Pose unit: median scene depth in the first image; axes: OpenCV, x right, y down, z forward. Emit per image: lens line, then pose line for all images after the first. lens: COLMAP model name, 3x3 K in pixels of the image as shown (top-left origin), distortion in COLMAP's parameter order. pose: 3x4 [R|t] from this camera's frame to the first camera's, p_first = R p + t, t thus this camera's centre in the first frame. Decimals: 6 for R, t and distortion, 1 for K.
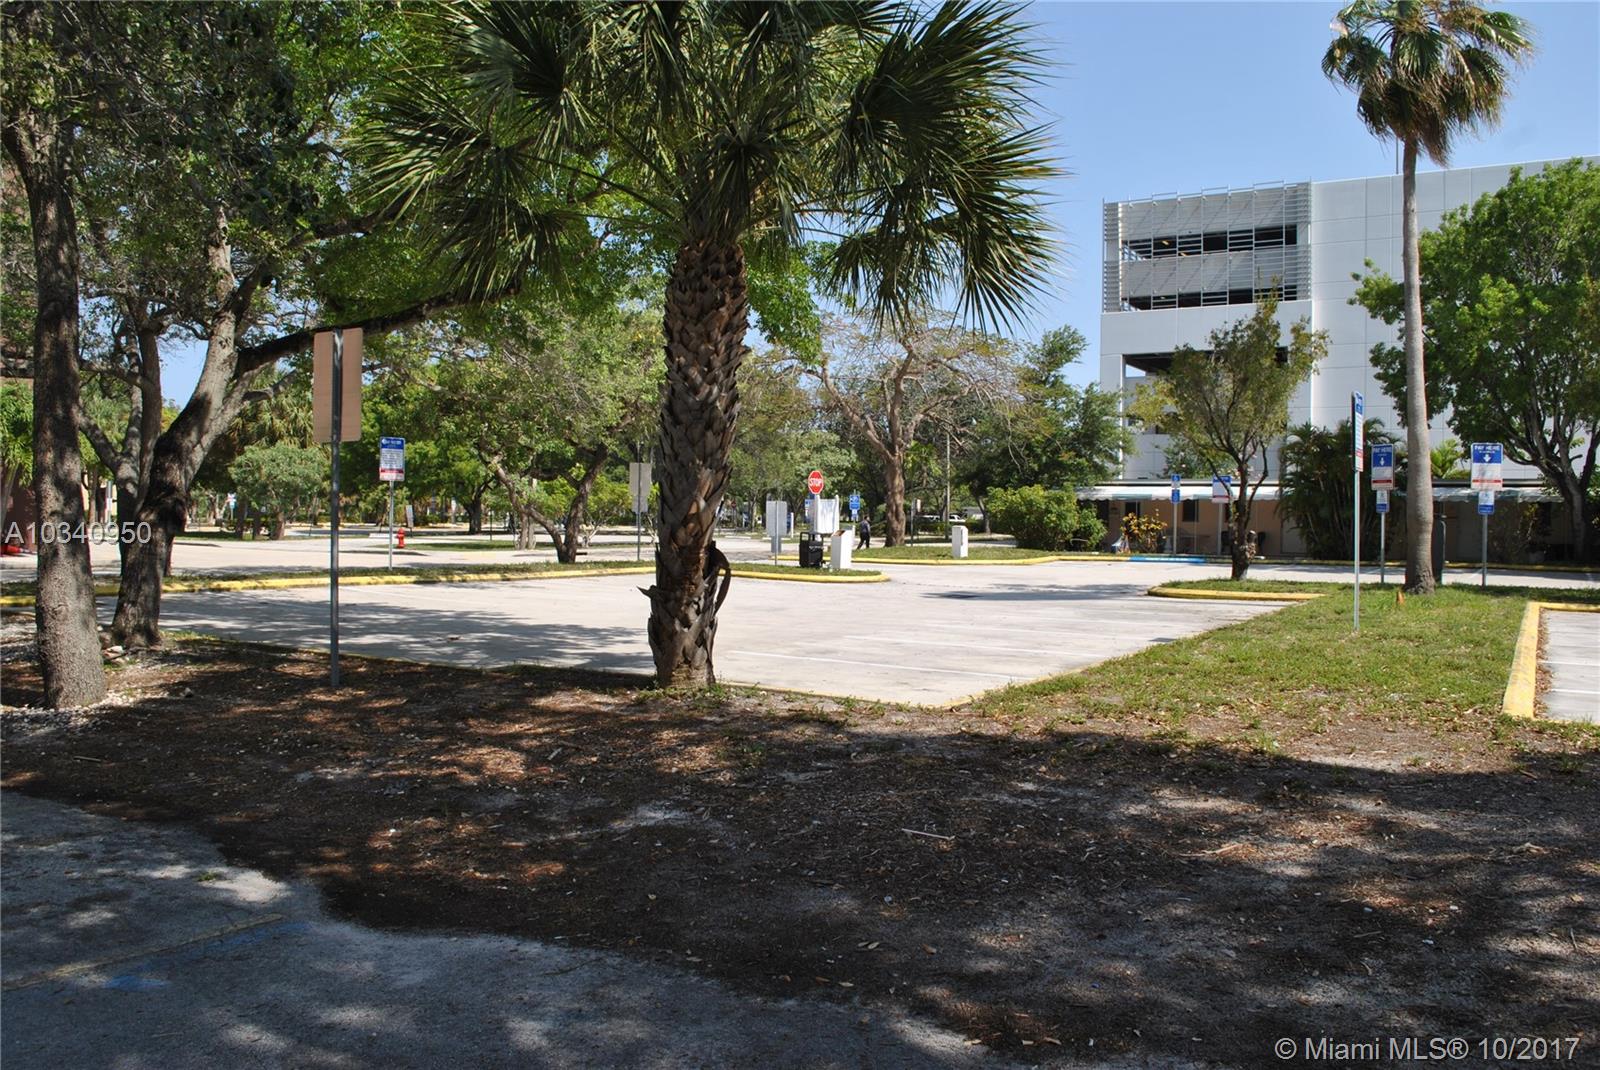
lens RADIAL K [[1263.1, 0, 801.6], [0, 1263.1, 528.3], [0, 0, 1]] dist [-0.089554, 0.017854]
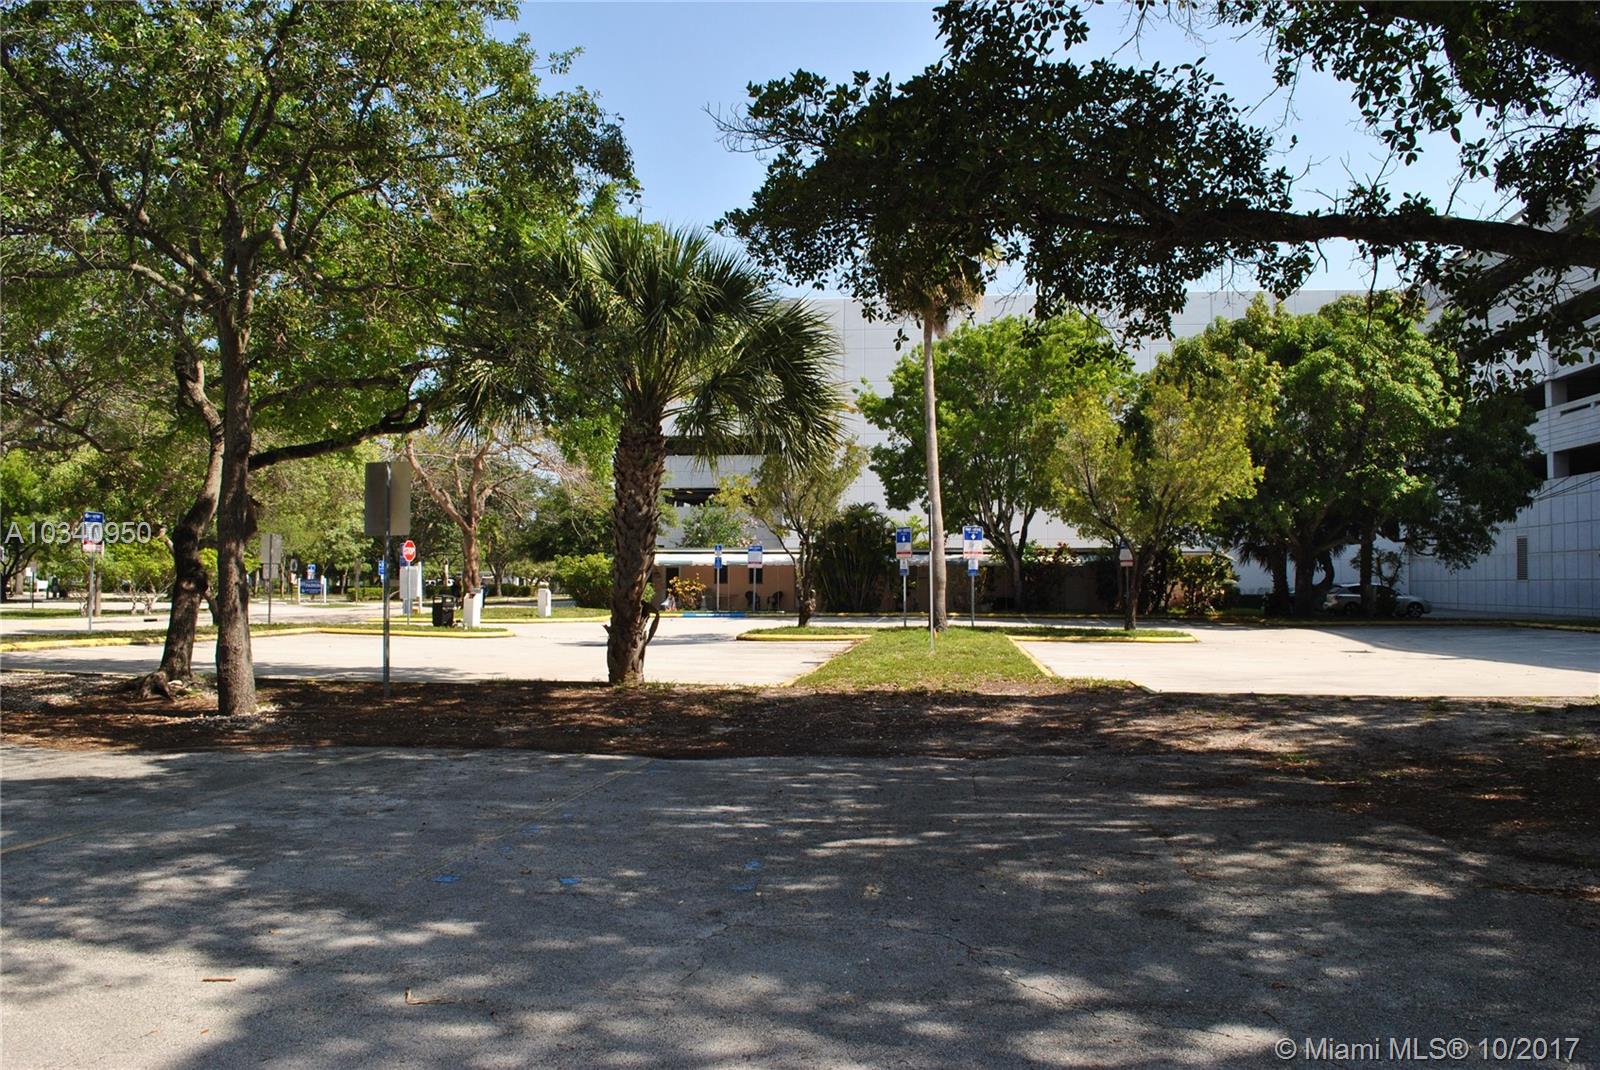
lens RADIAL K [[1263.1, 0, 806.2], [0, 1263.1, 522.3], [0, 0, 1]] dist [-0.089554, 0.017854]
pose [[0.909404, 0.010367, 0.415784, -0.134901], [0.012441, 0.998564, -0.052108, 0.000051], [-0.415727, 0.052560, 0.907969, -0.147952]]
